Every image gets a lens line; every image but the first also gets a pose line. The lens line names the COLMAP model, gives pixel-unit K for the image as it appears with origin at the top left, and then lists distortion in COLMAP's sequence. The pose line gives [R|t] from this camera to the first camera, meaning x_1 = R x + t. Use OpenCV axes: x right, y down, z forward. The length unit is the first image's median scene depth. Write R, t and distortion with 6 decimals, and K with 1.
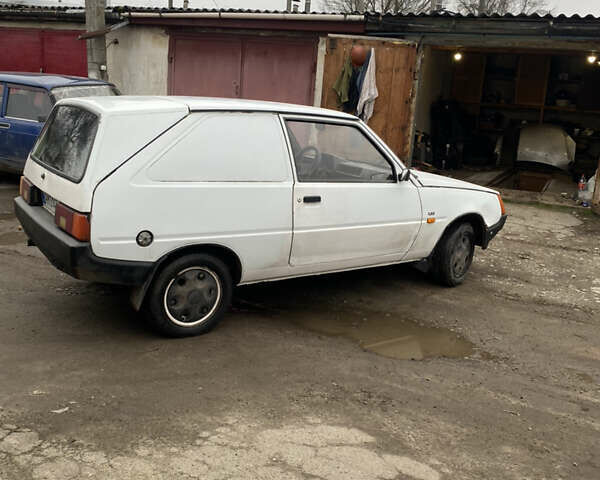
lens RADIAL K [[600.8, 0, 300.0], [0, 600.8, 240.0], [0, 0, 1]] dist [0.099715, -0.227244]
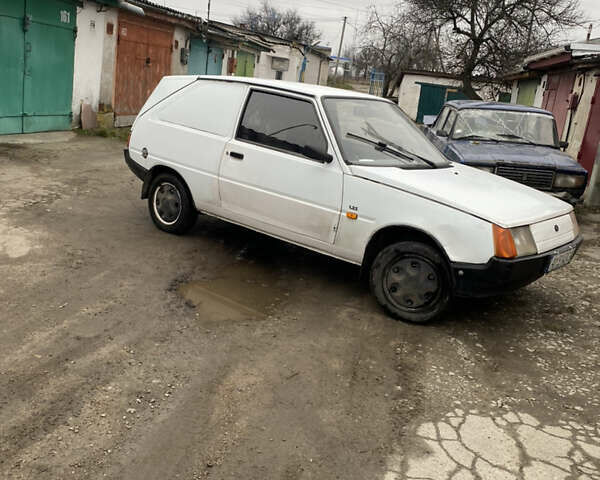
lens RADIAL K [[592.4, 0, 300.0], [0, 592.4, 240.0], [0, 0, 1]] dist [0.089188, -0.185987]
pose [[0.266642, 0.207776, -0.941133, 1.190700], [-0.323817, 0.939035, 0.115569, -0.087426], [0.907769, 0.273939, 0.317668, 0.799086]]
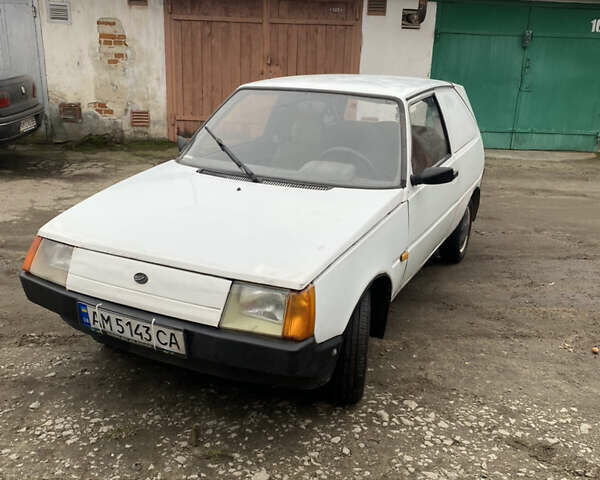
lens RADIAL K [[600.8, 0, 300.0], [0, 600.8, 240.0], [0, 0, 1]] dist [0.099715, -0.227244]
pose [[-0.869784, 0.058584, -0.489942, 0.523711], [-0.201296, 0.864418, 0.460719, -0.481719], [0.450506, 0.499349, -0.740064, 2.008387]]
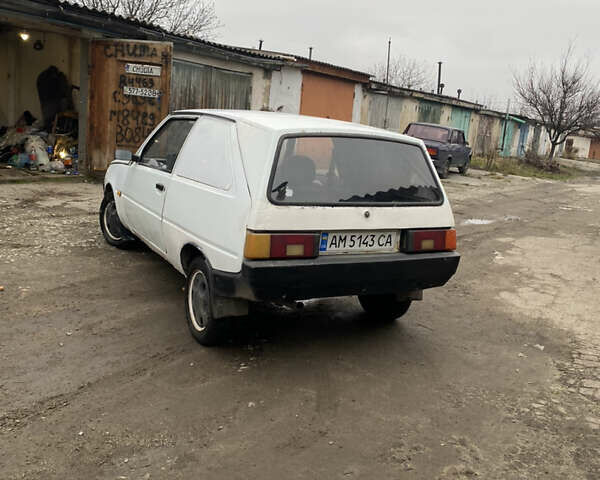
lens RADIAL K [[600.8, 0, 300.0], [0, 600.8, 240.0], [0, 0, 1]] dist [0.099715, -0.227244]
pose [[0.113307, -0.243695, 0.963210, -1.255924], [0.154976, 0.961922, 0.225139, -0.275655], [-0.981399, 0.123765, 0.146760, 0.921363]]
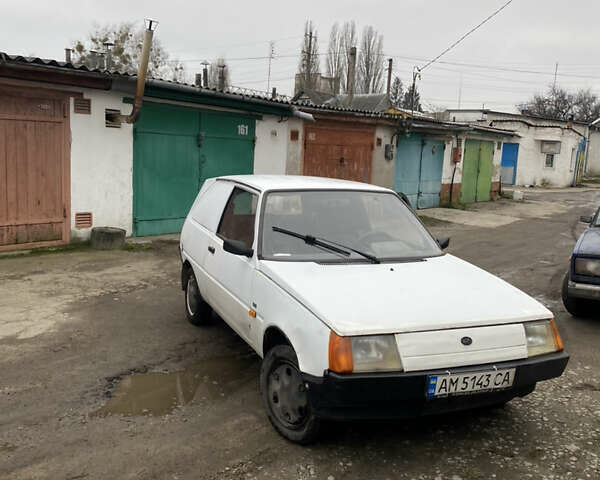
lens RADIAL K [[600.8, 0, 300.0], [0, 600.8, 240.0], [0, 0, 1]] dist [0.099715, -0.227244]
pose [[-0.218450, 0.062909, -0.973818, 1.167652], [-0.281712, 0.951367, 0.124653, -0.290195], [0.934301, 0.301567, -0.190104, 1.403267]]
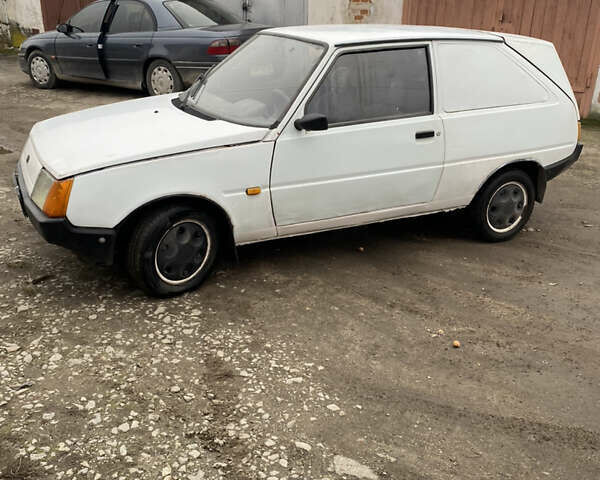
lens RADIAL K [[592.4, 0, 300.0], [0, 592.4, 240.0], [0, 0, 1]] dist [0.089188, -0.185987]
pose [[-0.985337, -0.139816, 0.097792, -0.127363], [-0.055518, 0.804688, 0.591096, -0.568146], [-0.161336, 0.577000, -0.800651, 2.193101]]
